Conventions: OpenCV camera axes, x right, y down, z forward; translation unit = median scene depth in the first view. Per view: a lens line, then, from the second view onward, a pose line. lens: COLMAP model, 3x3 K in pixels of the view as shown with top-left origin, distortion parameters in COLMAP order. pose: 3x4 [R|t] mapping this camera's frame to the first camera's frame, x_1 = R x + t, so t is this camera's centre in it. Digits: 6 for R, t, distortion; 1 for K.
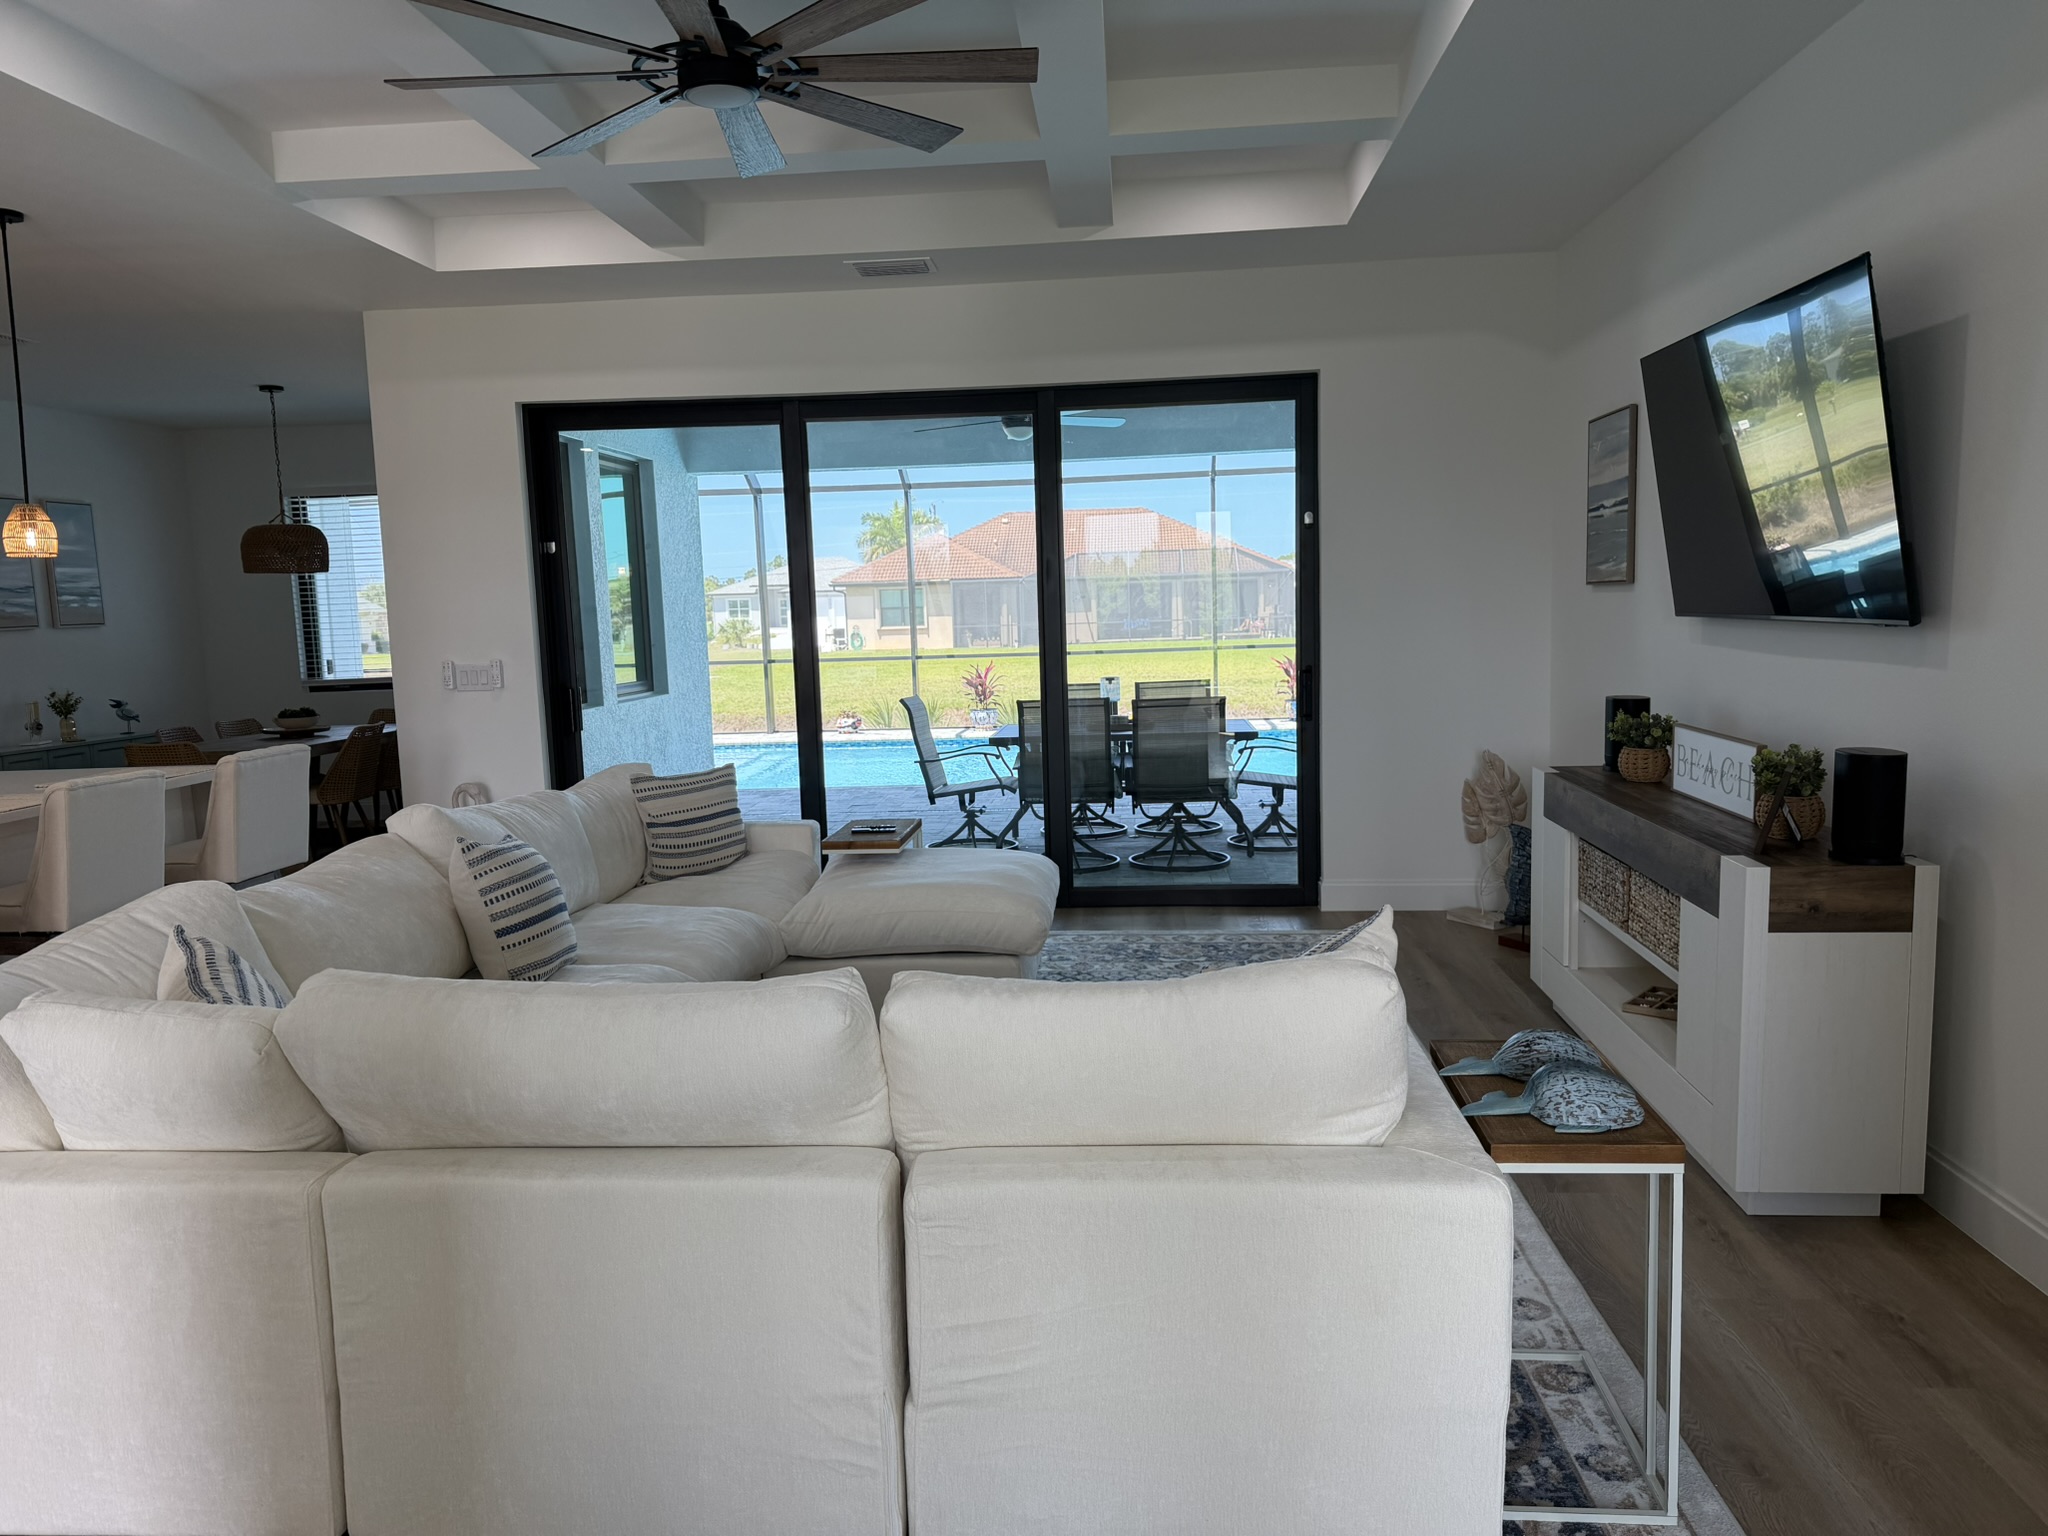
lens RADIAL K [[1442.9, 0, 1042.7], [0, 1442.9, 772.2], [0, 0, 1]] dist [0.022870, -0.019914]
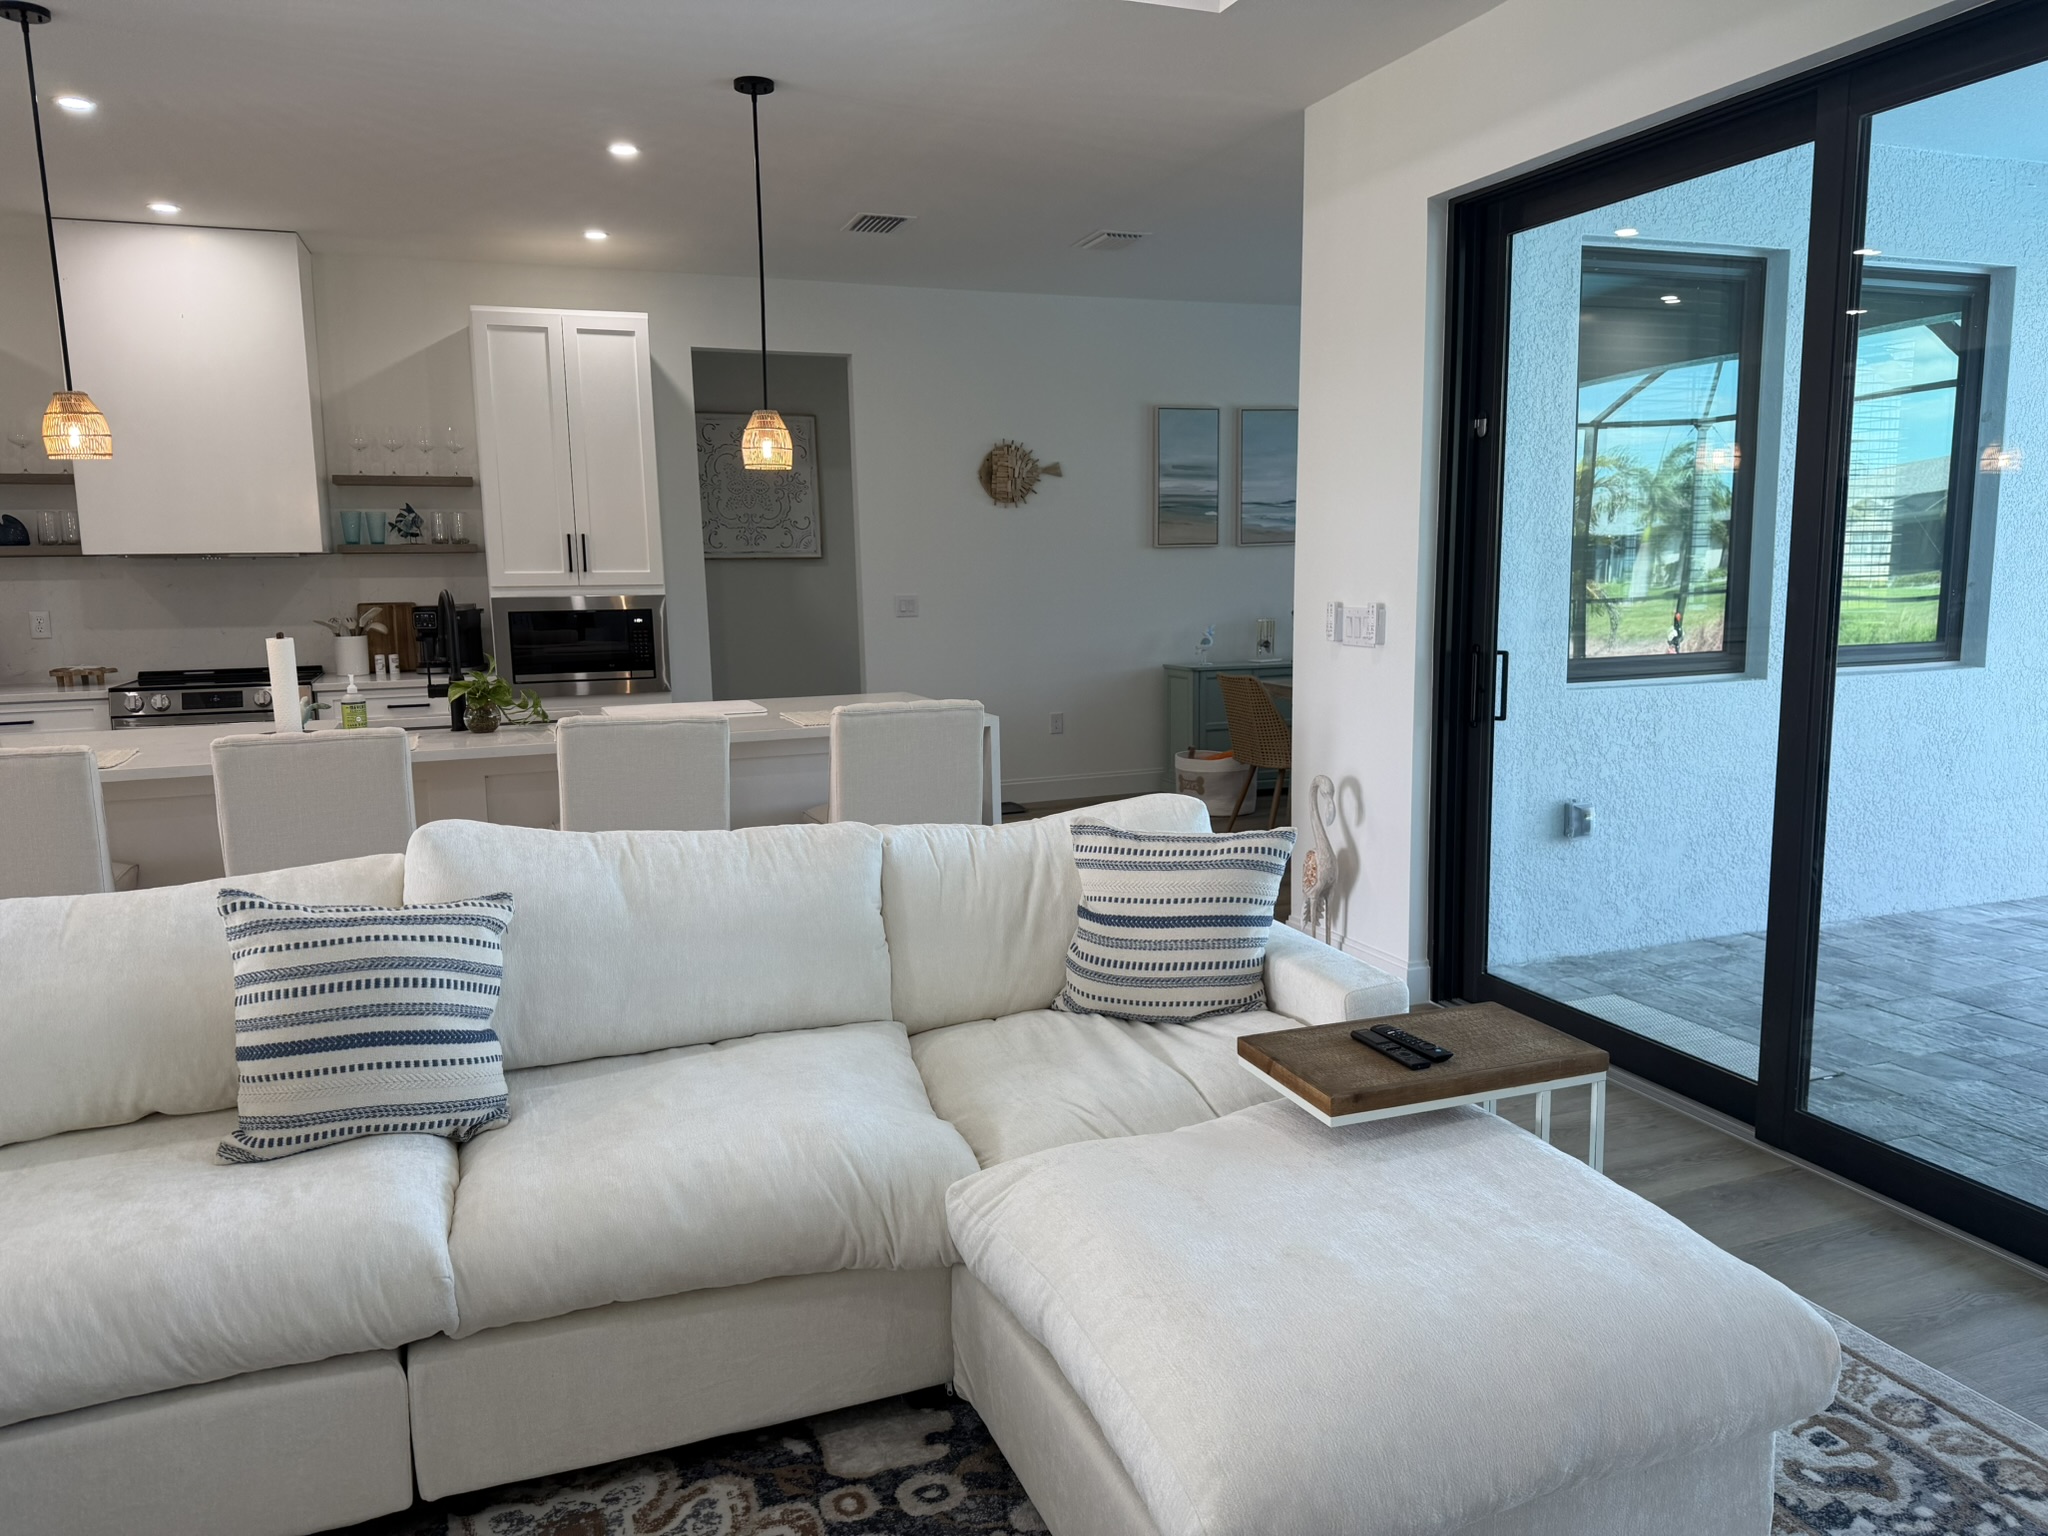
lens RADIAL K [[1442.9, 0, 1033.9], [0, 1442.9, 785.7], [0, 0, 1]] dist [0.022870, -0.019914]
pose [[0.426263, 0.162080, -0.889960, 0.176484], [-0.100438, 0.986215, 0.131503, -0.068413], [0.899006, 0.033331, 0.436666, 0.593288]]
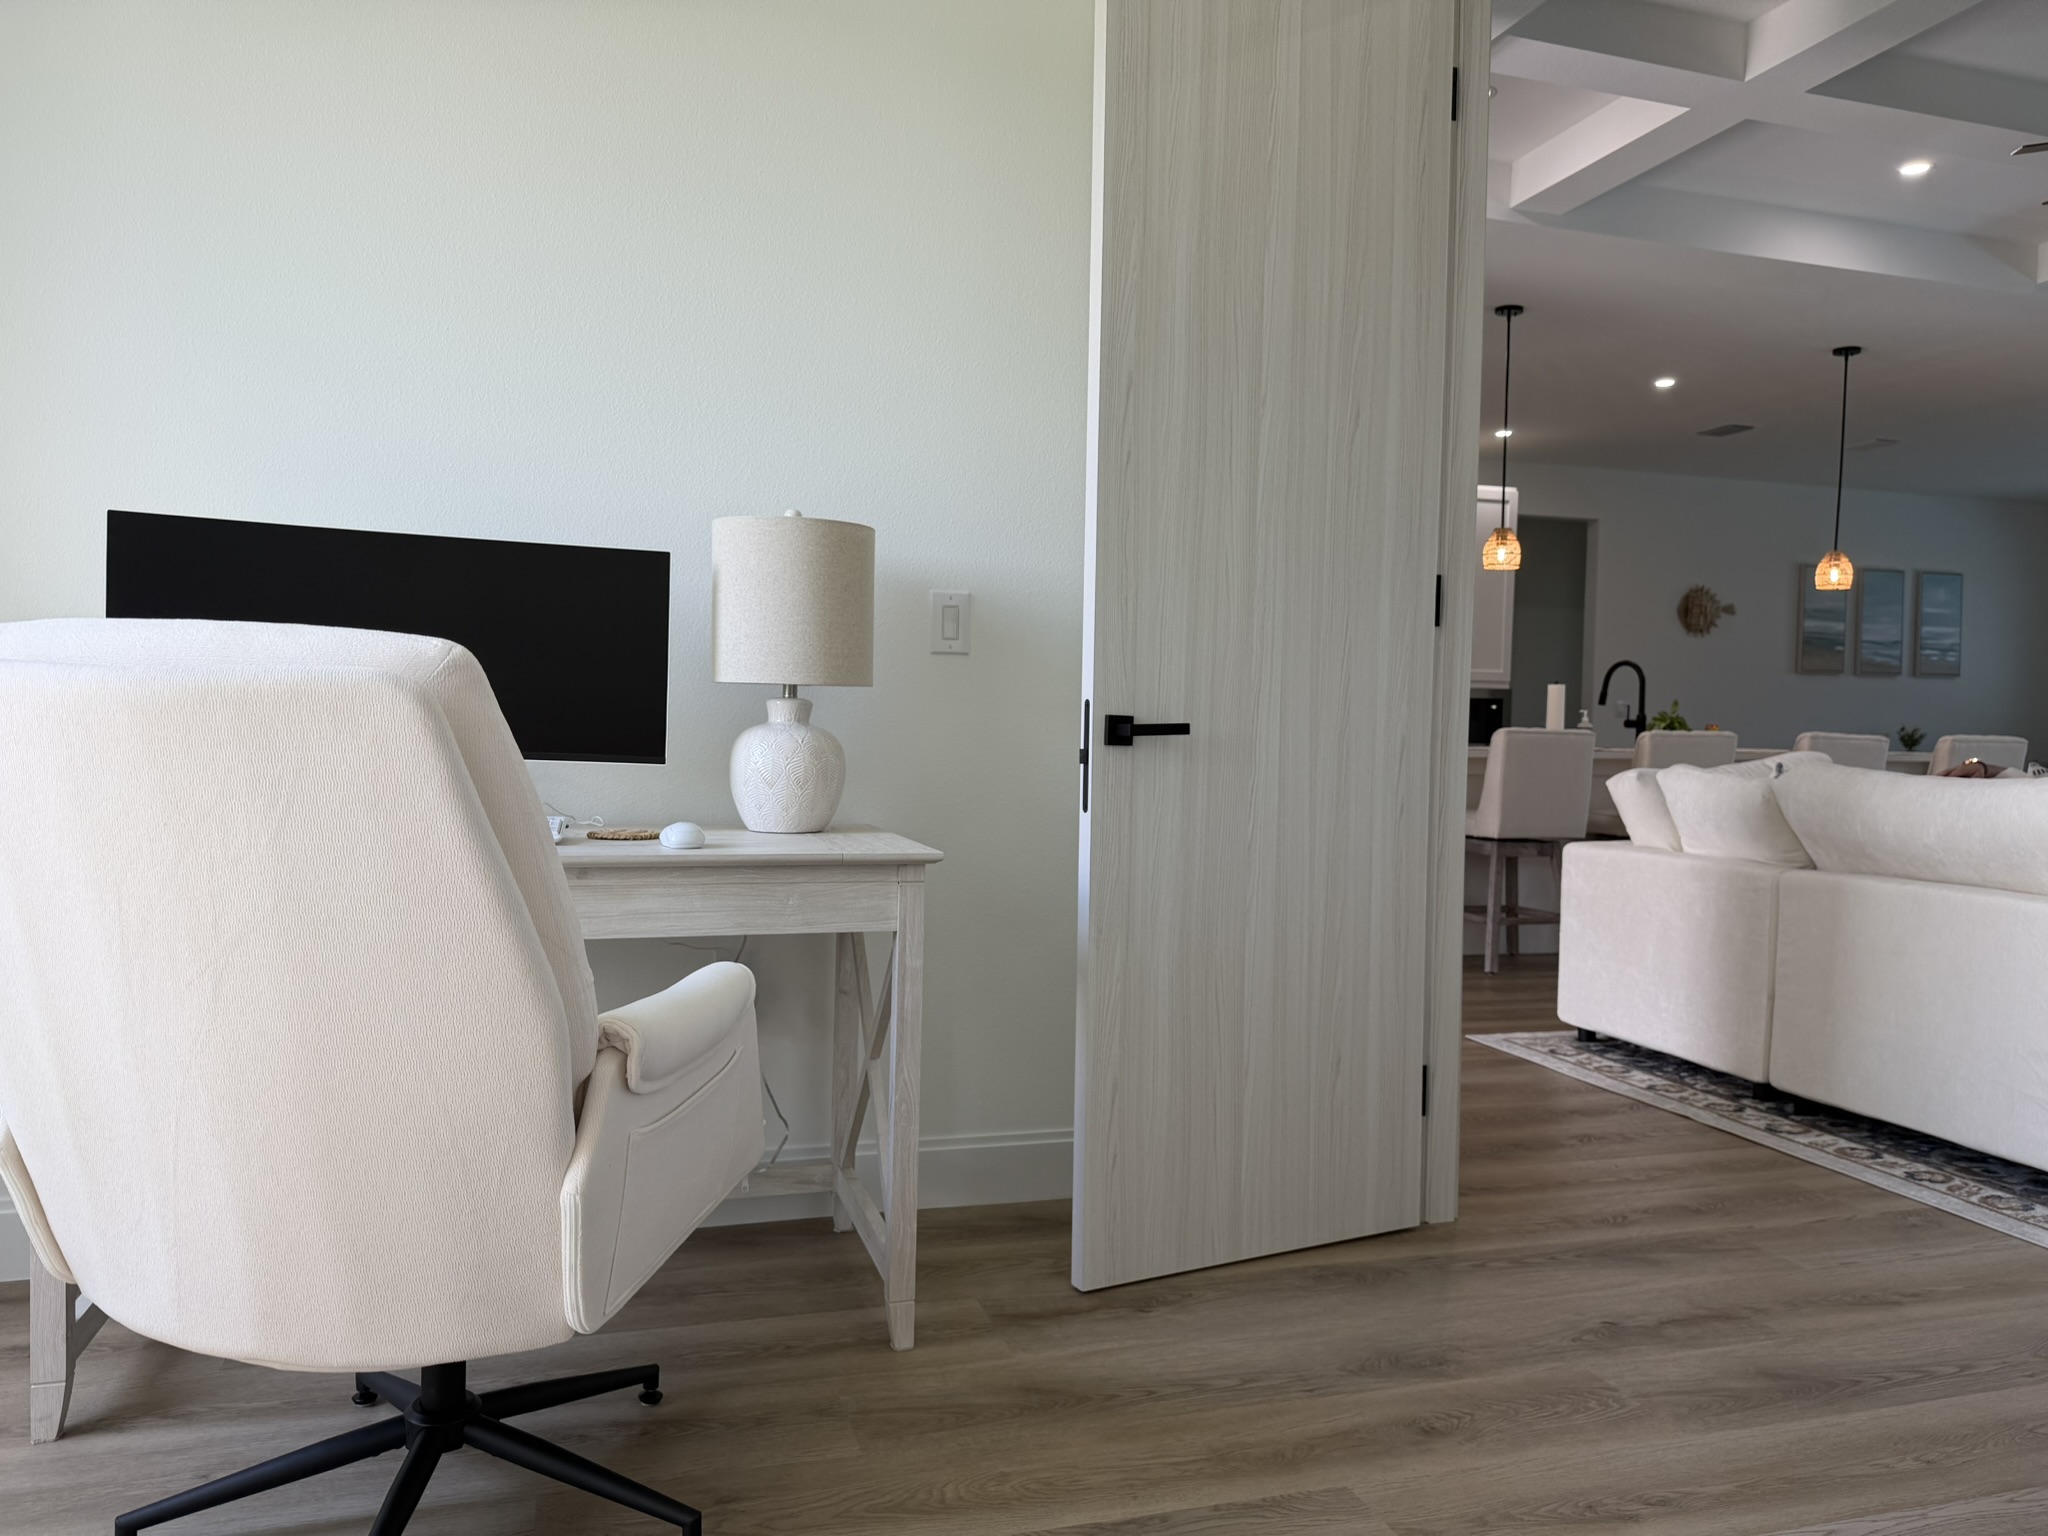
lens RADIAL K [[1442.9, 0, 1037.7], [0, 1442.9, 763.4], [0, 0, 1]] dist [0.022870, -0.019914]
pose [[0.368361, 0.068203, -0.927178, 0.251307], [-0.140364, 0.989953, 0.017055, 0.078169], [0.919026, 0.123859, 0.374233, -0.160989]]
